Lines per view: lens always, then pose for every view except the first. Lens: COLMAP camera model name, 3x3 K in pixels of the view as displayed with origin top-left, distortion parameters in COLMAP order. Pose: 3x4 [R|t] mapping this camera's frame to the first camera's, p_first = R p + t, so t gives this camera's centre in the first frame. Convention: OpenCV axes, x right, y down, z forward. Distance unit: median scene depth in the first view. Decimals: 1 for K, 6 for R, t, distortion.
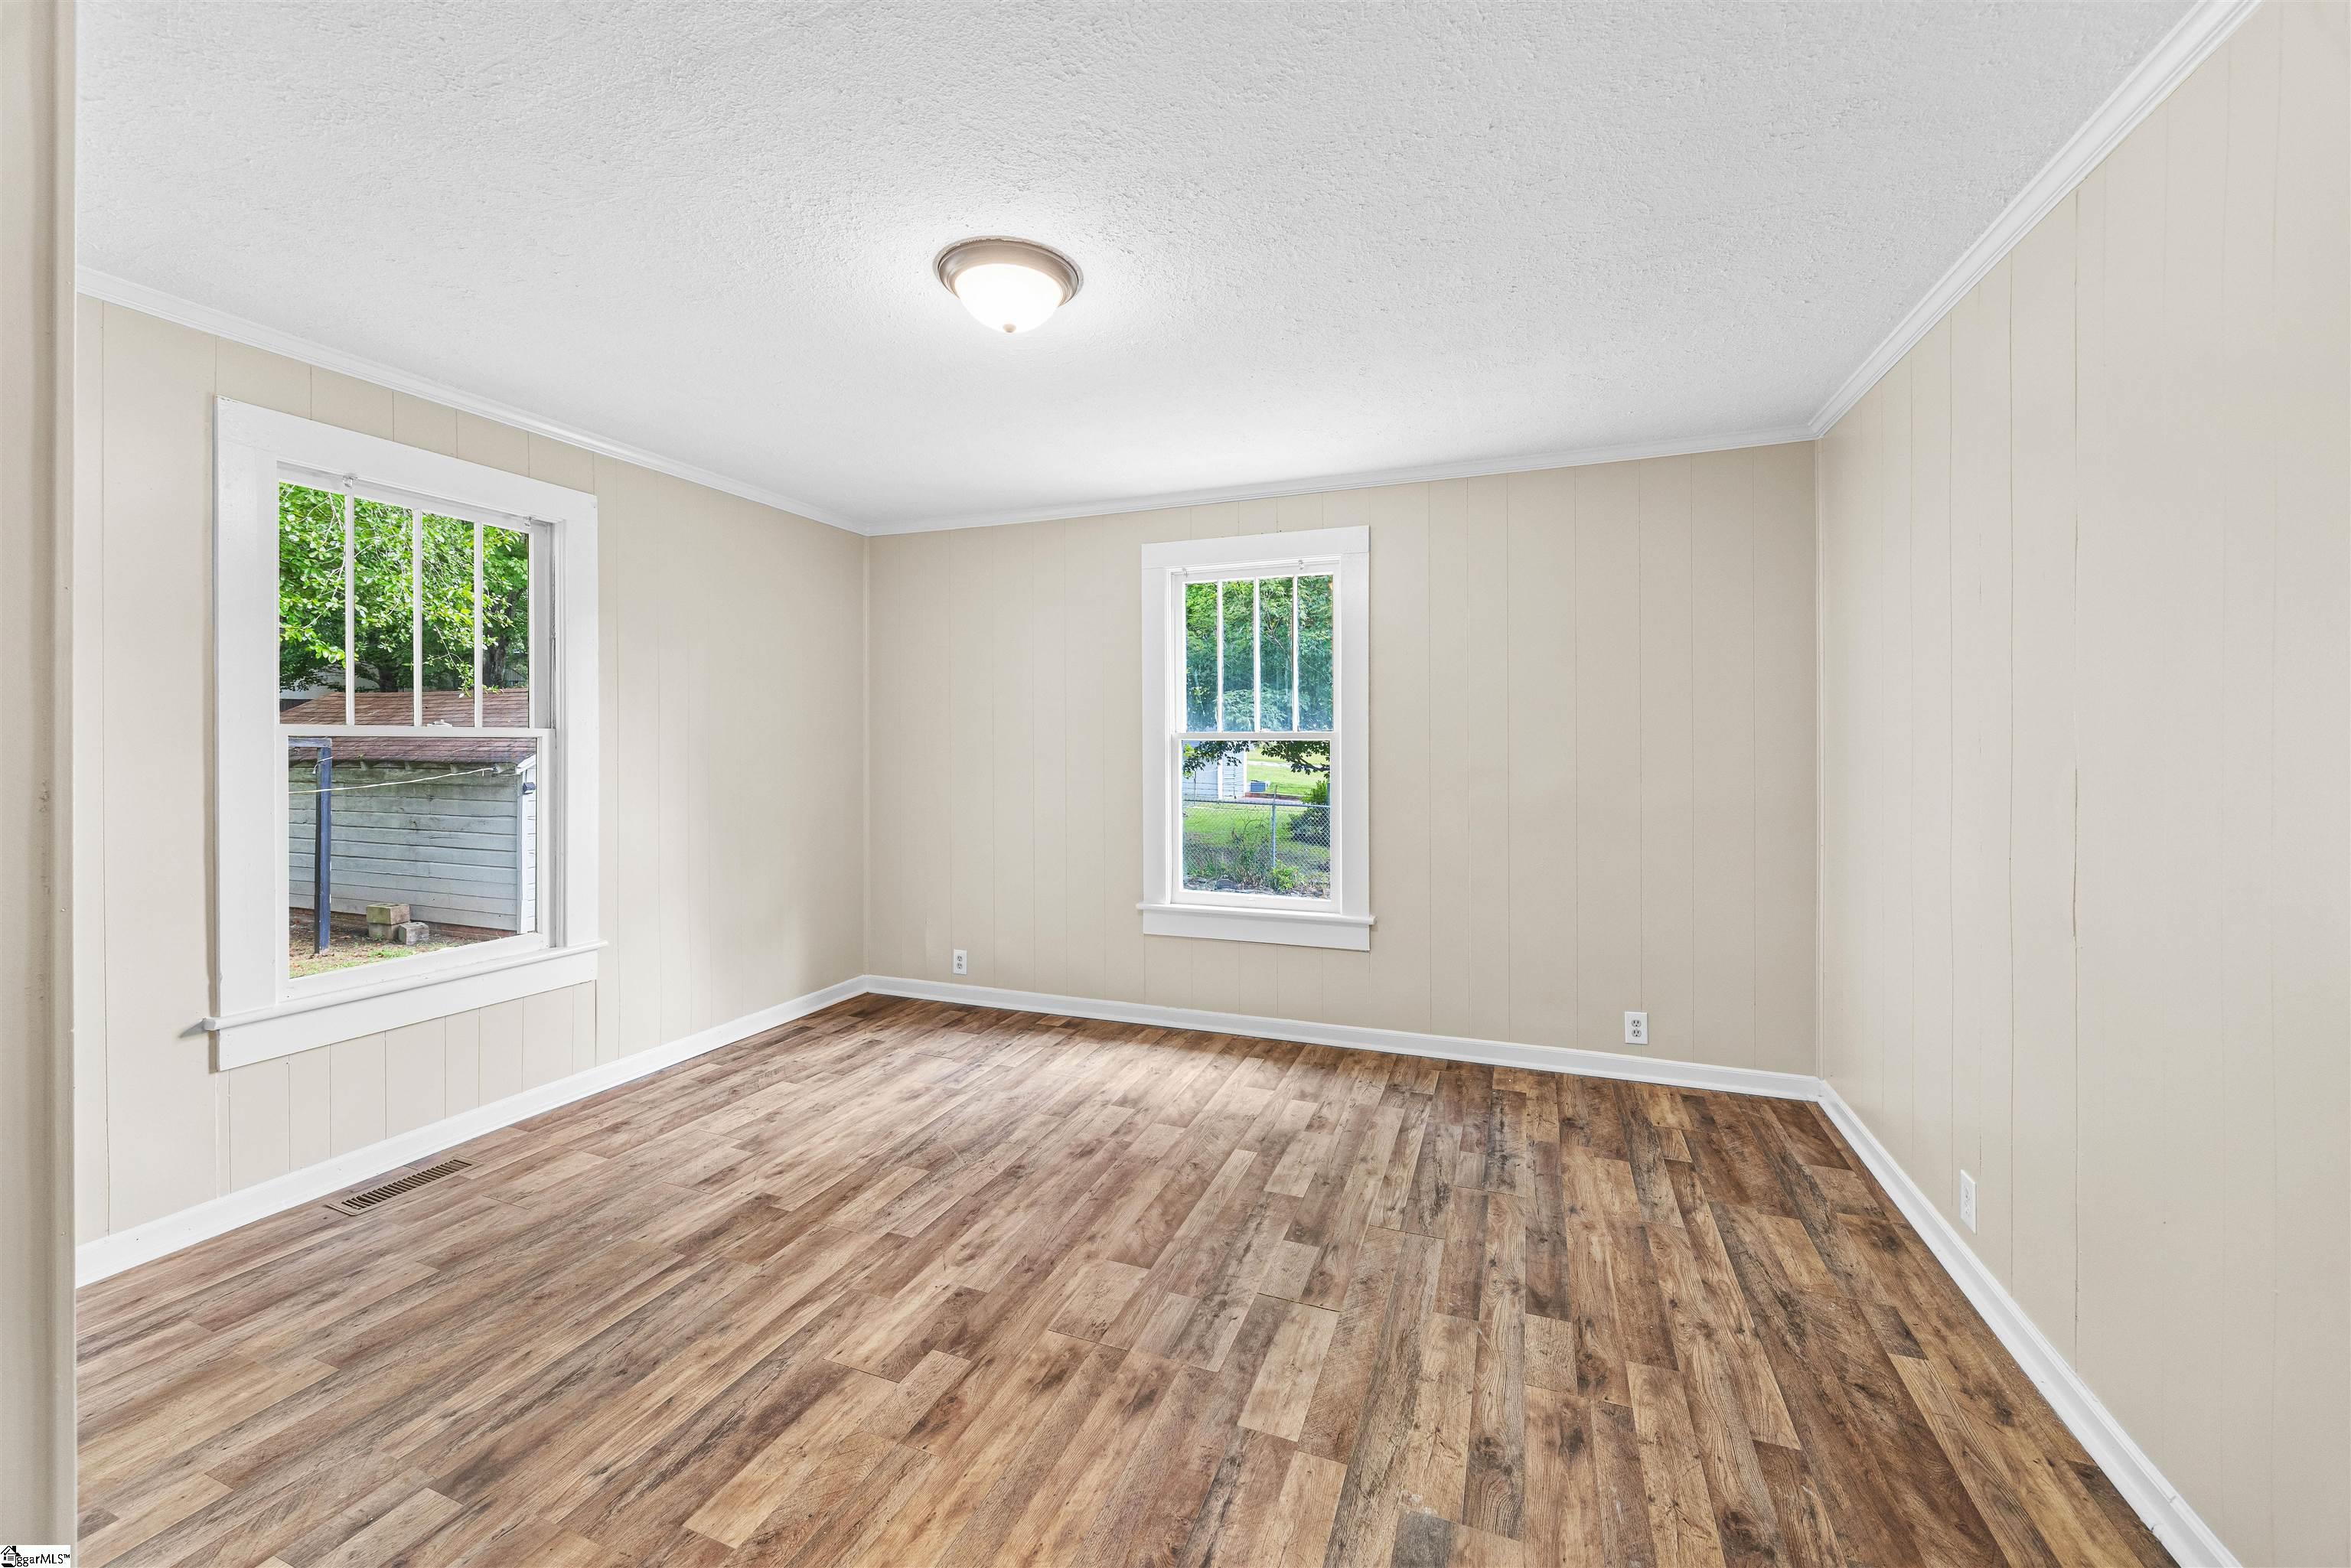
lens RADIAL K [[937.9, 0, 1143.9], [0, 937.9, 763.0], [0, 0, 1]] dist [-0.002301, 0.000277]
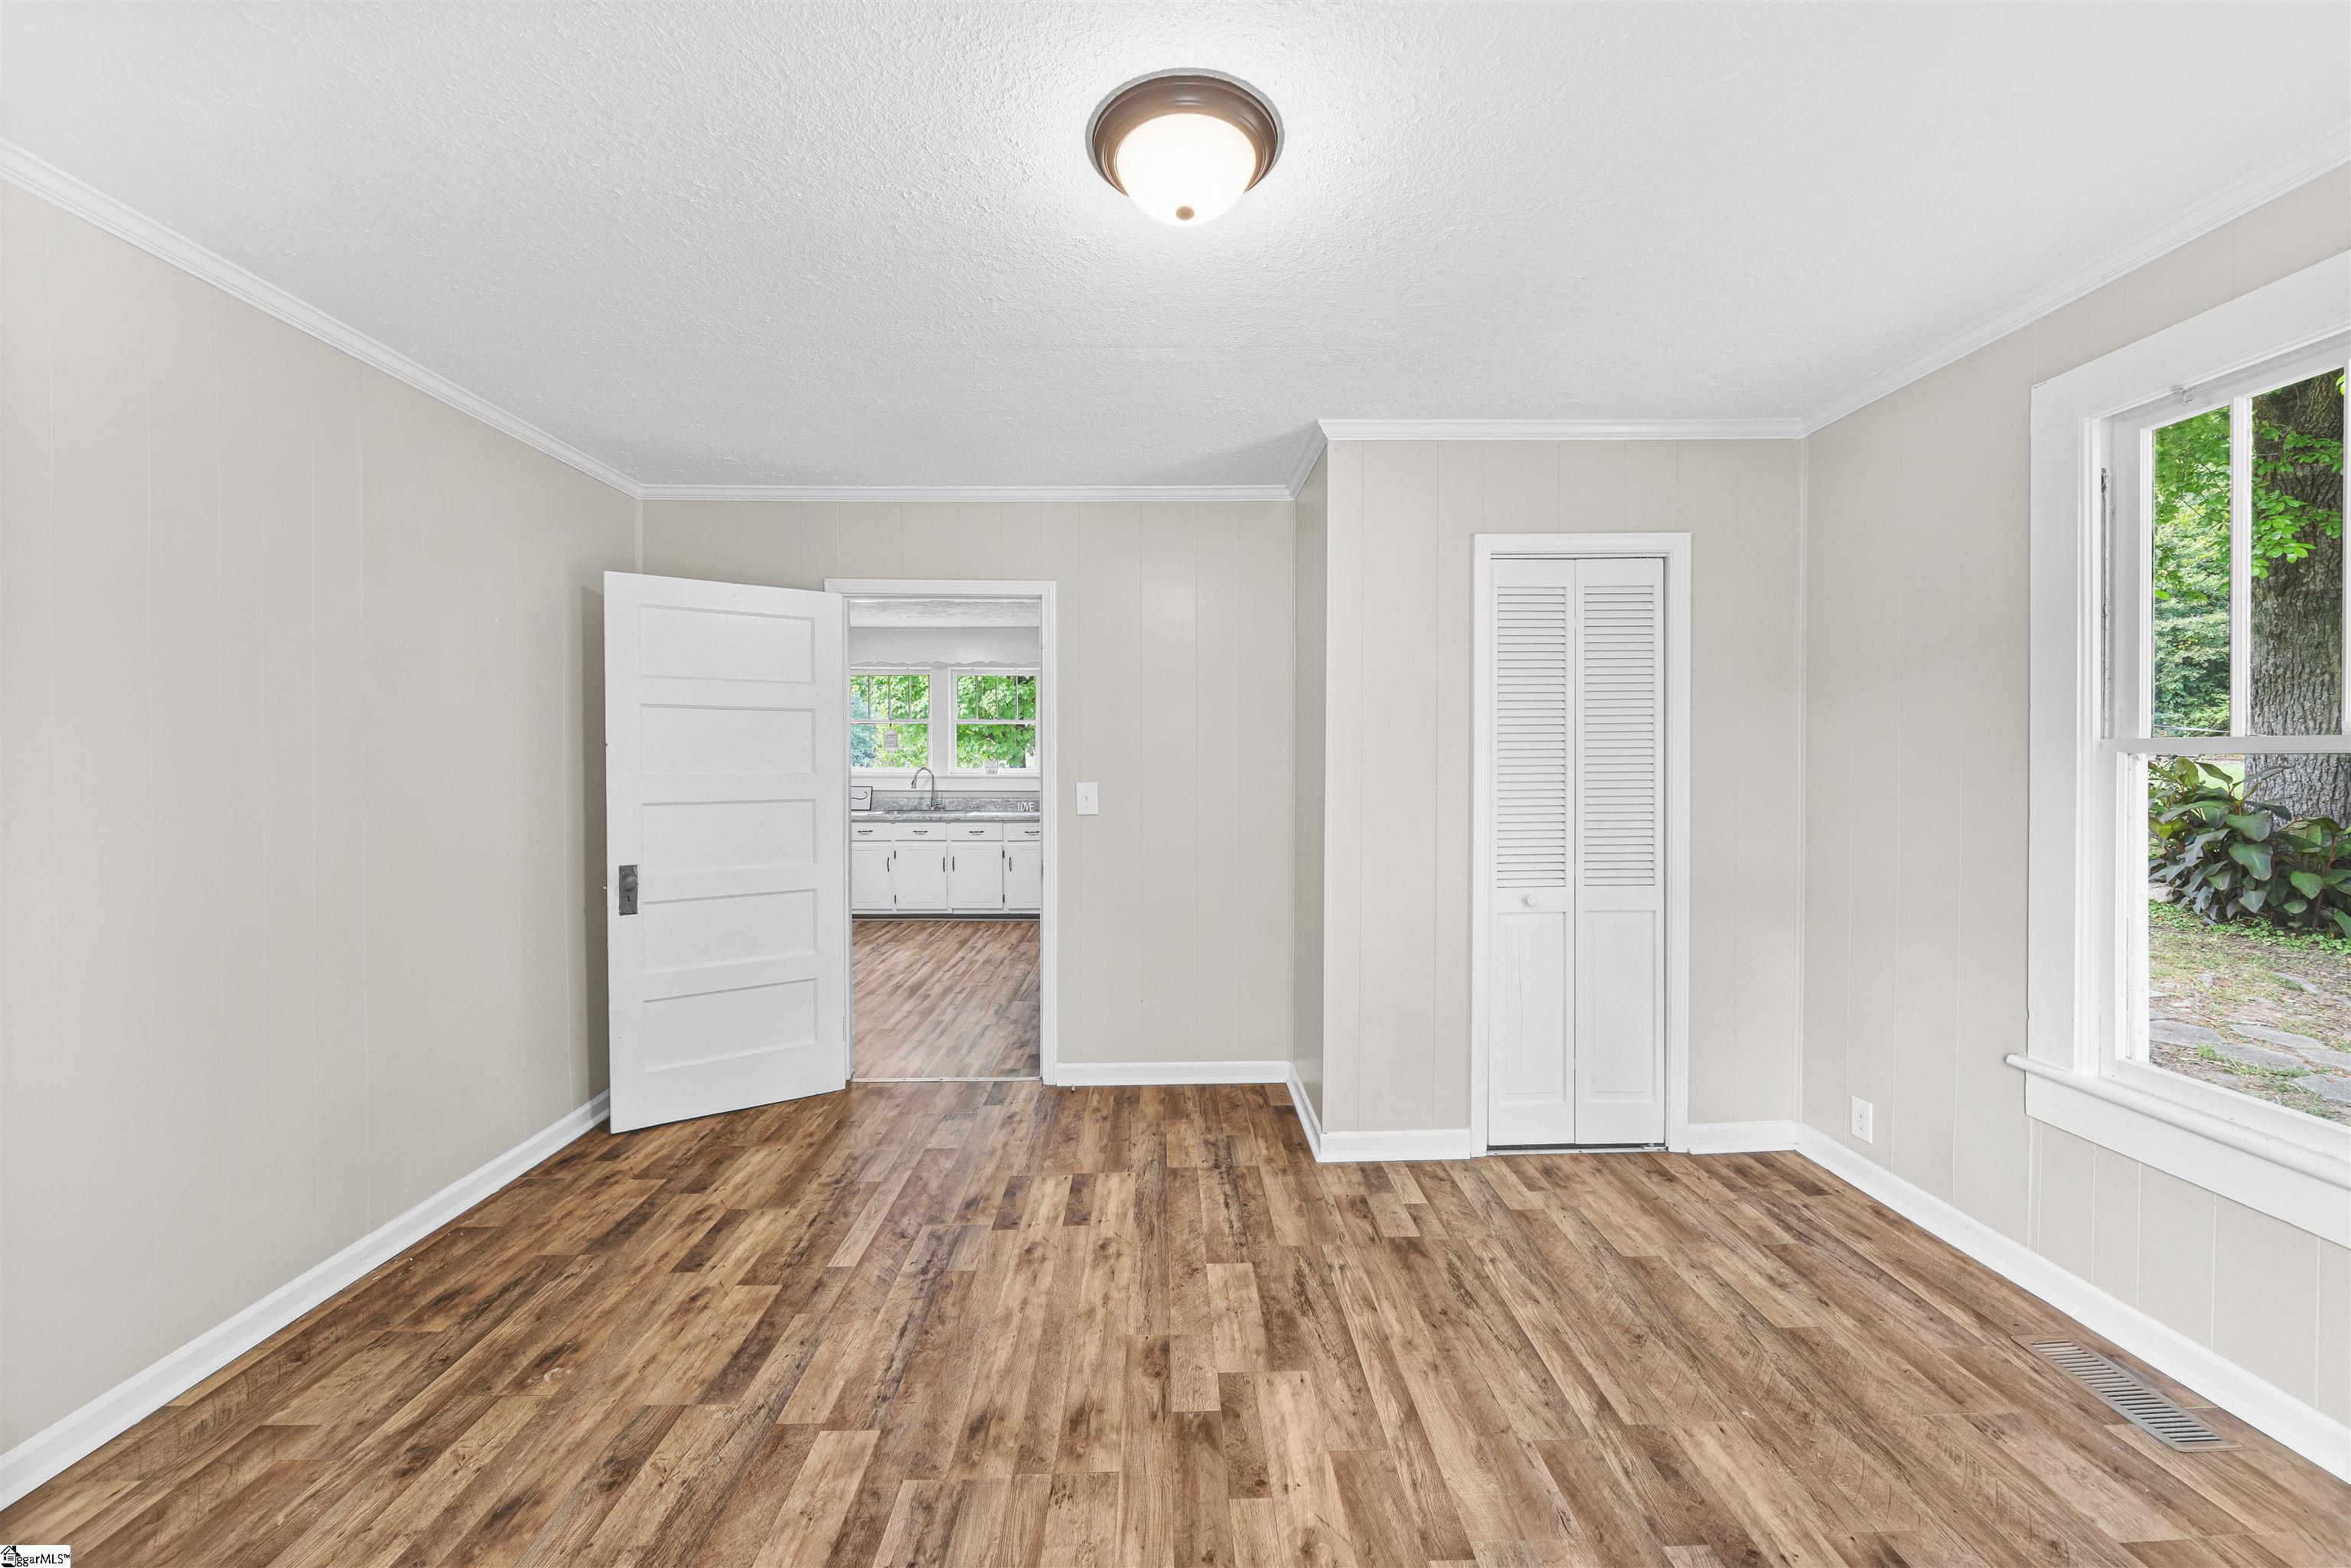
lens RADIAL K [[937.9, 0, 1143.9], [0, 937.9, 763.0], [0, 0, 1]] dist [-0.002301, 0.000277]
pose [[-0.930588, 0.004915, -0.366034, 0.190144], [-0.004029, 0.999712, 0.023668, -0.037083], [0.366045, 0.023500, -0.930300, 1.913254]]
